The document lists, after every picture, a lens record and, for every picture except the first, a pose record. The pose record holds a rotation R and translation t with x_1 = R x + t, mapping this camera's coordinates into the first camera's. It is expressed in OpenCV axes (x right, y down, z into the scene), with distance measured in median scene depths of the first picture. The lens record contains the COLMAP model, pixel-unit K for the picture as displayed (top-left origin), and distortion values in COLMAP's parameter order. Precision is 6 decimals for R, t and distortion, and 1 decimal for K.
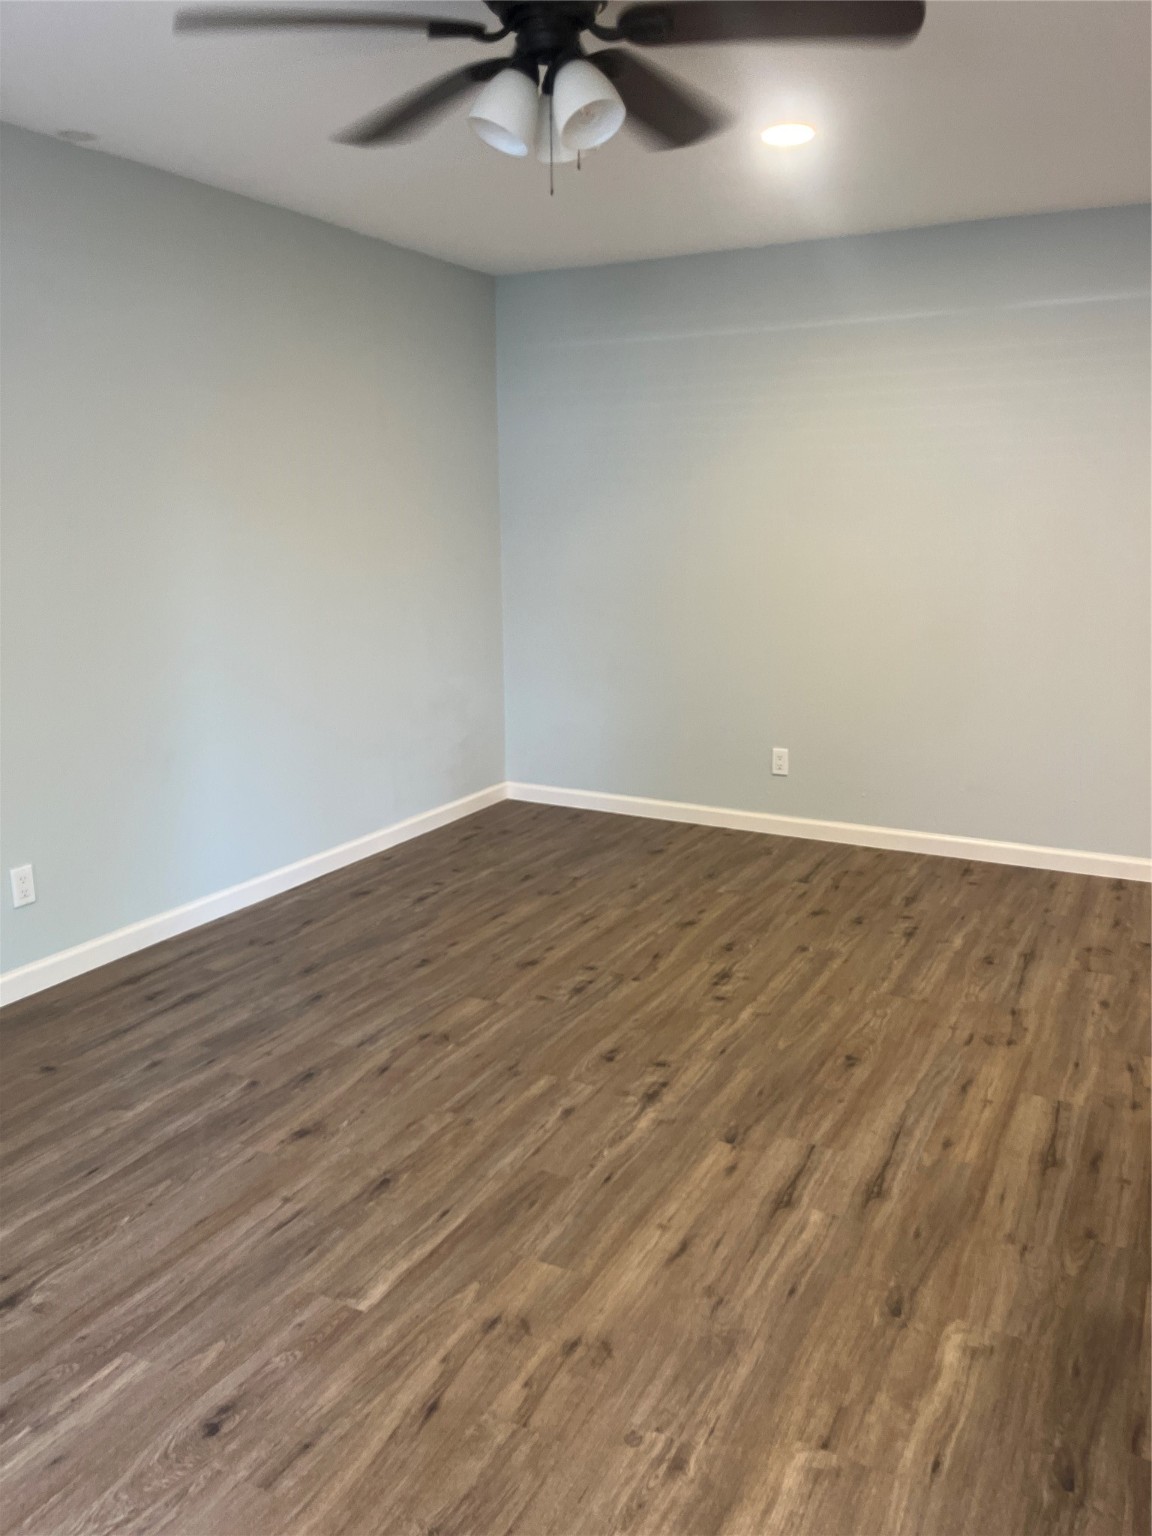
lens RADIAL K [[1159.9, 0, 576.1], [0, 1159.9, 770.2], [0, 0, 1]] dist [0.042826, -0.048958]
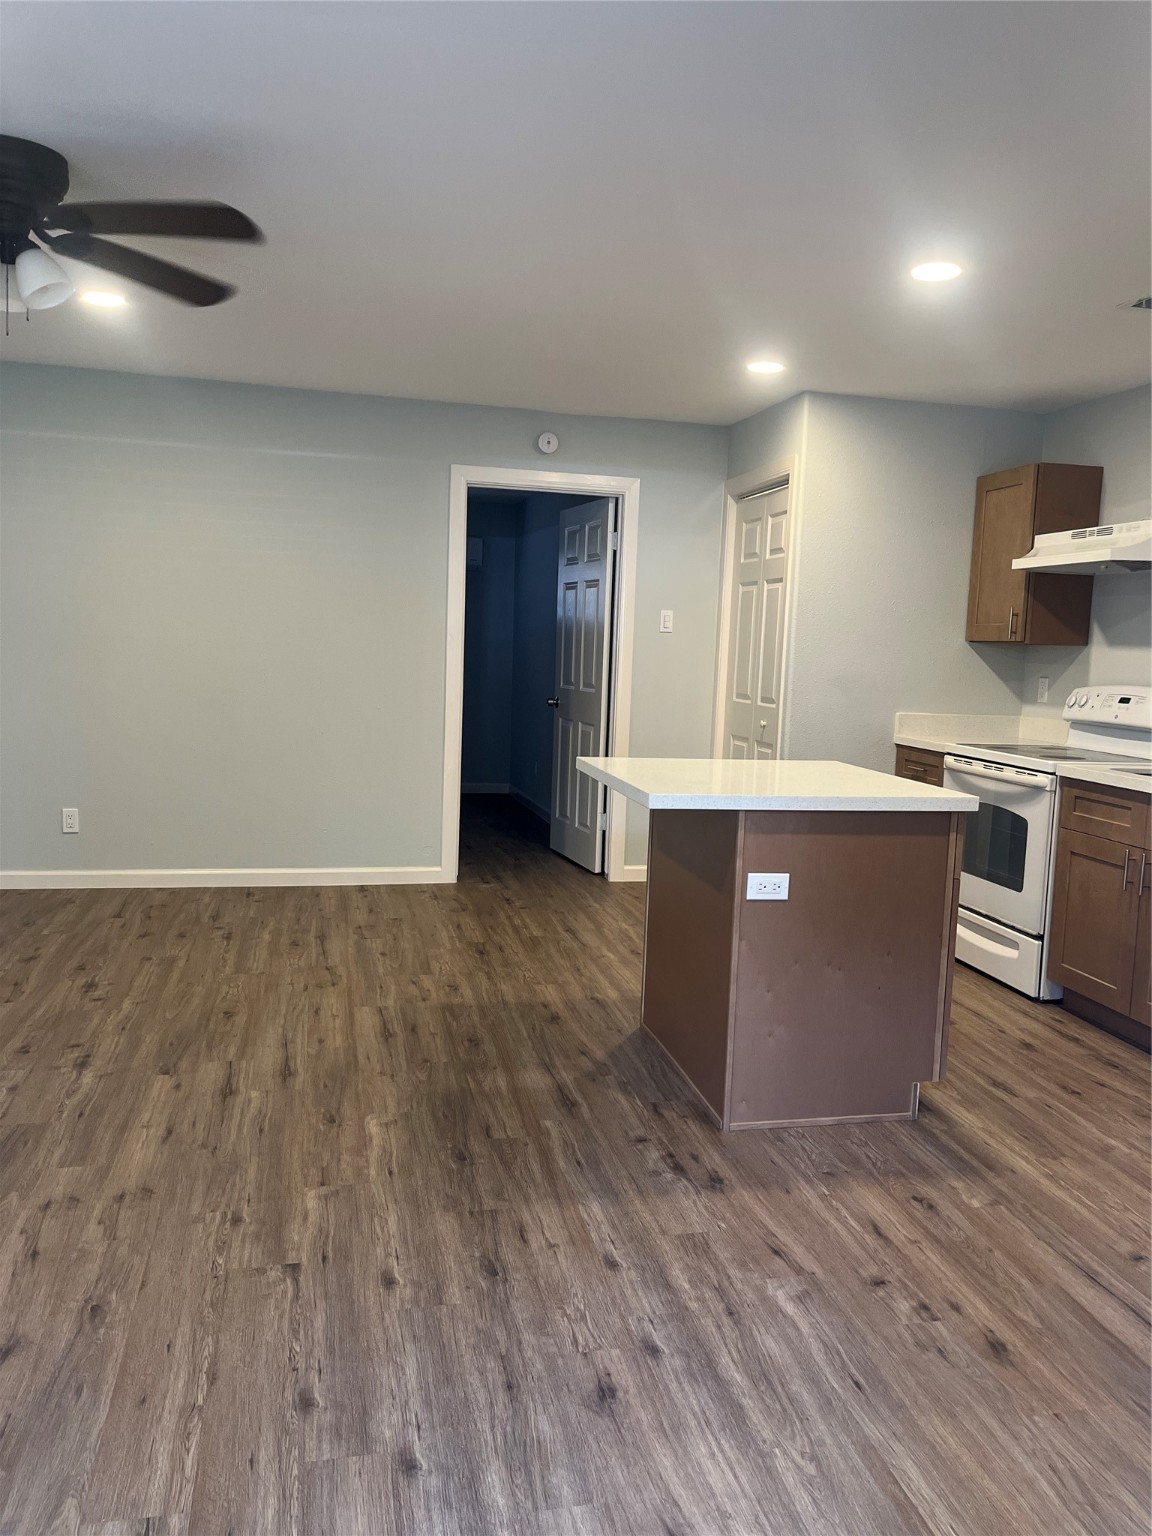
lens RADIAL K [[1159.9, 0, 592.0], [0, 1159.9, 764.2], [0, 0, 1]] dist [0.042826, -0.048958]
pose [[0.751017, -0.037371, 0.659224, -0.327248], [0.101159, 0.993122, -0.058946, 0.099202], [-0.652487, 0.110956, 0.749633, -0.281813]]
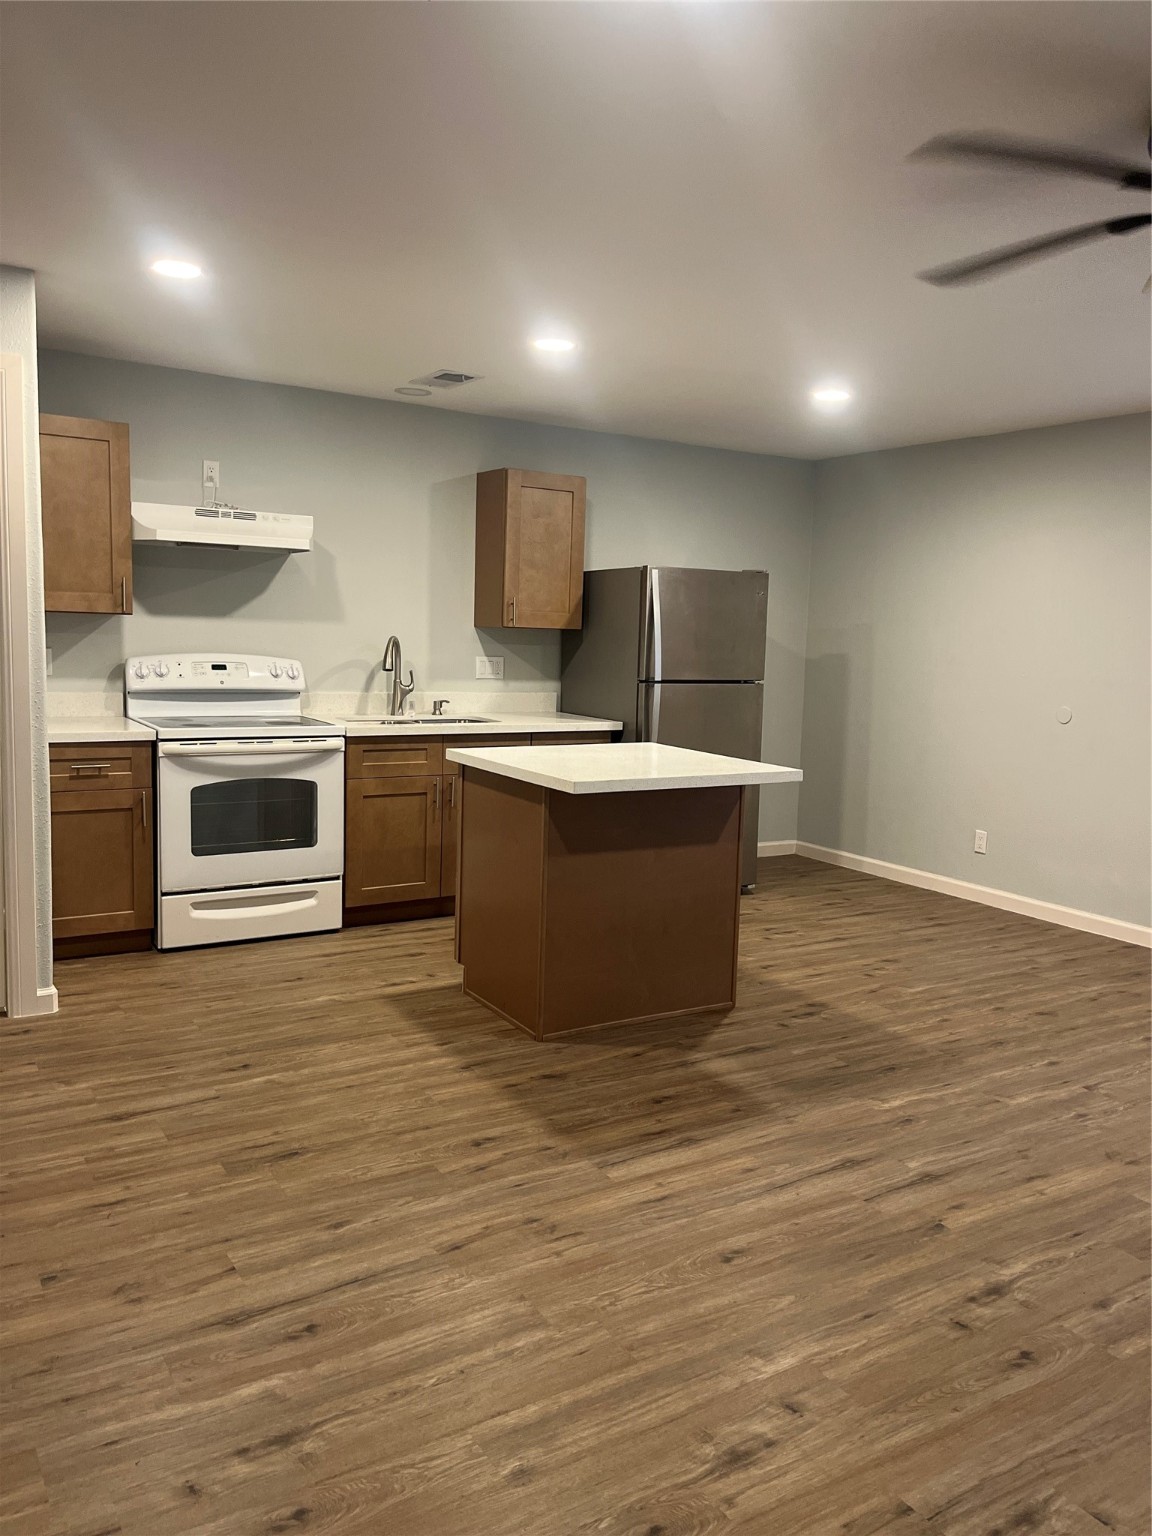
lens RADIAL K [[1159.9, 0, 589.2], [0, 1159.9, 770.8], [0, 0, 1]] dist [0.042826, -0.048958]
pose [[-0.866434, -0.089947, 0.491123, -0.069010], [0.075604, 0.948662, 0.307123, -0.391698], [-0.493534, 0.303233, -0.815152, 1.780205]]
